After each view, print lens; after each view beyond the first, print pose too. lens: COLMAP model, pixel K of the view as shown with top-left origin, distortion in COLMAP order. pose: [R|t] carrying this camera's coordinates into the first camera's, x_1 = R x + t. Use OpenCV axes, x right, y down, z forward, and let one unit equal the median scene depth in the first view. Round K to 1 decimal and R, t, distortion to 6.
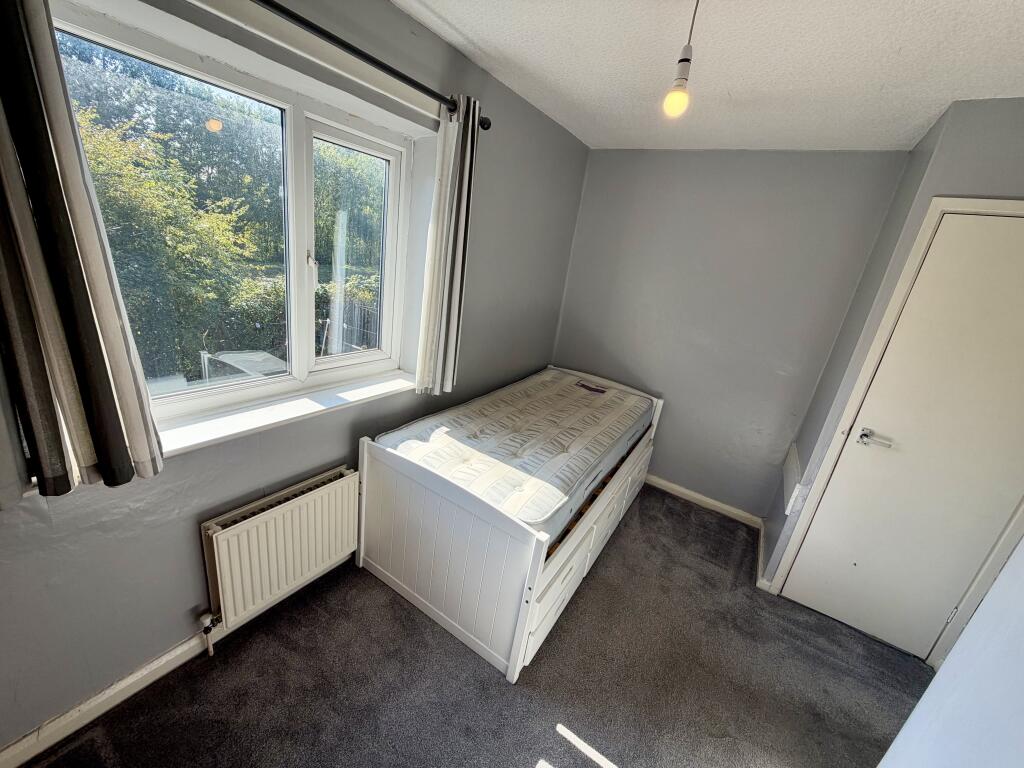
lens RADIAL K [[406.0, 0, 508.9], [0, 406.0, 381.2], [0, 0, 1]] dist [0.000386, 0.000045]
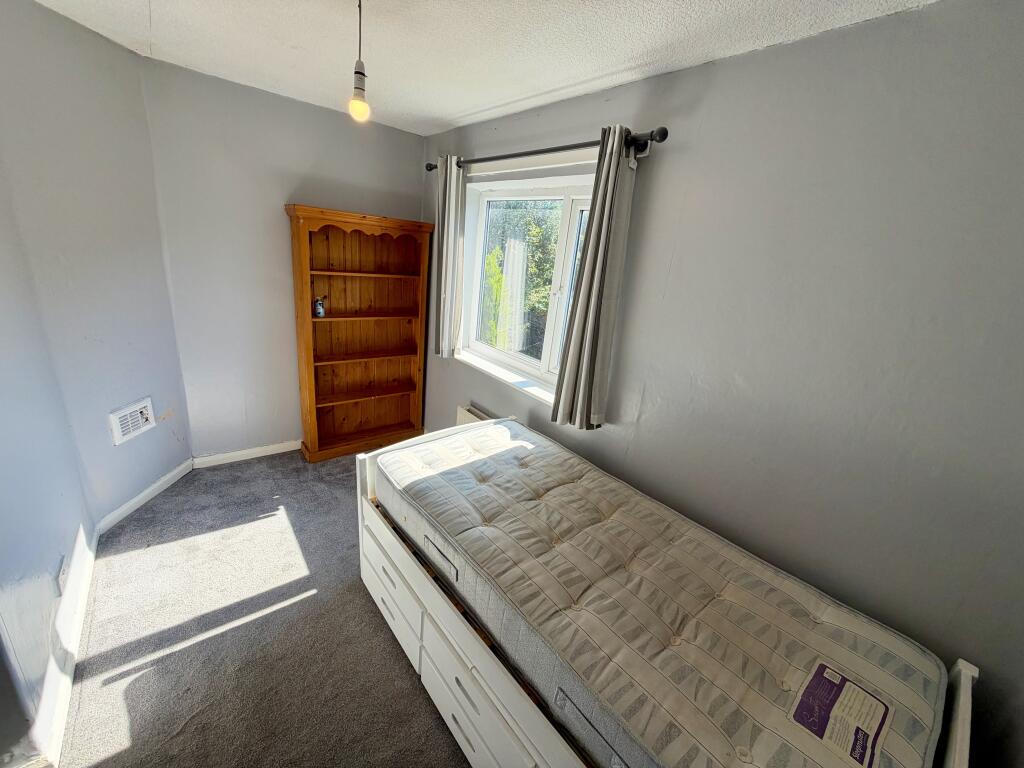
lens RADIAL K [[406.0, 0, 508.9], [0, 406.0, 381.2], [0, 0, 1]] dist [0.000386, 0.000045]
pose [[-0.281983, 0.136051, -0.949724, 0.900845], [-0.437988, 0.862471, 0.253594, -0.291611], [0.853611, 0.487477, -0.183613, 1.170086]]
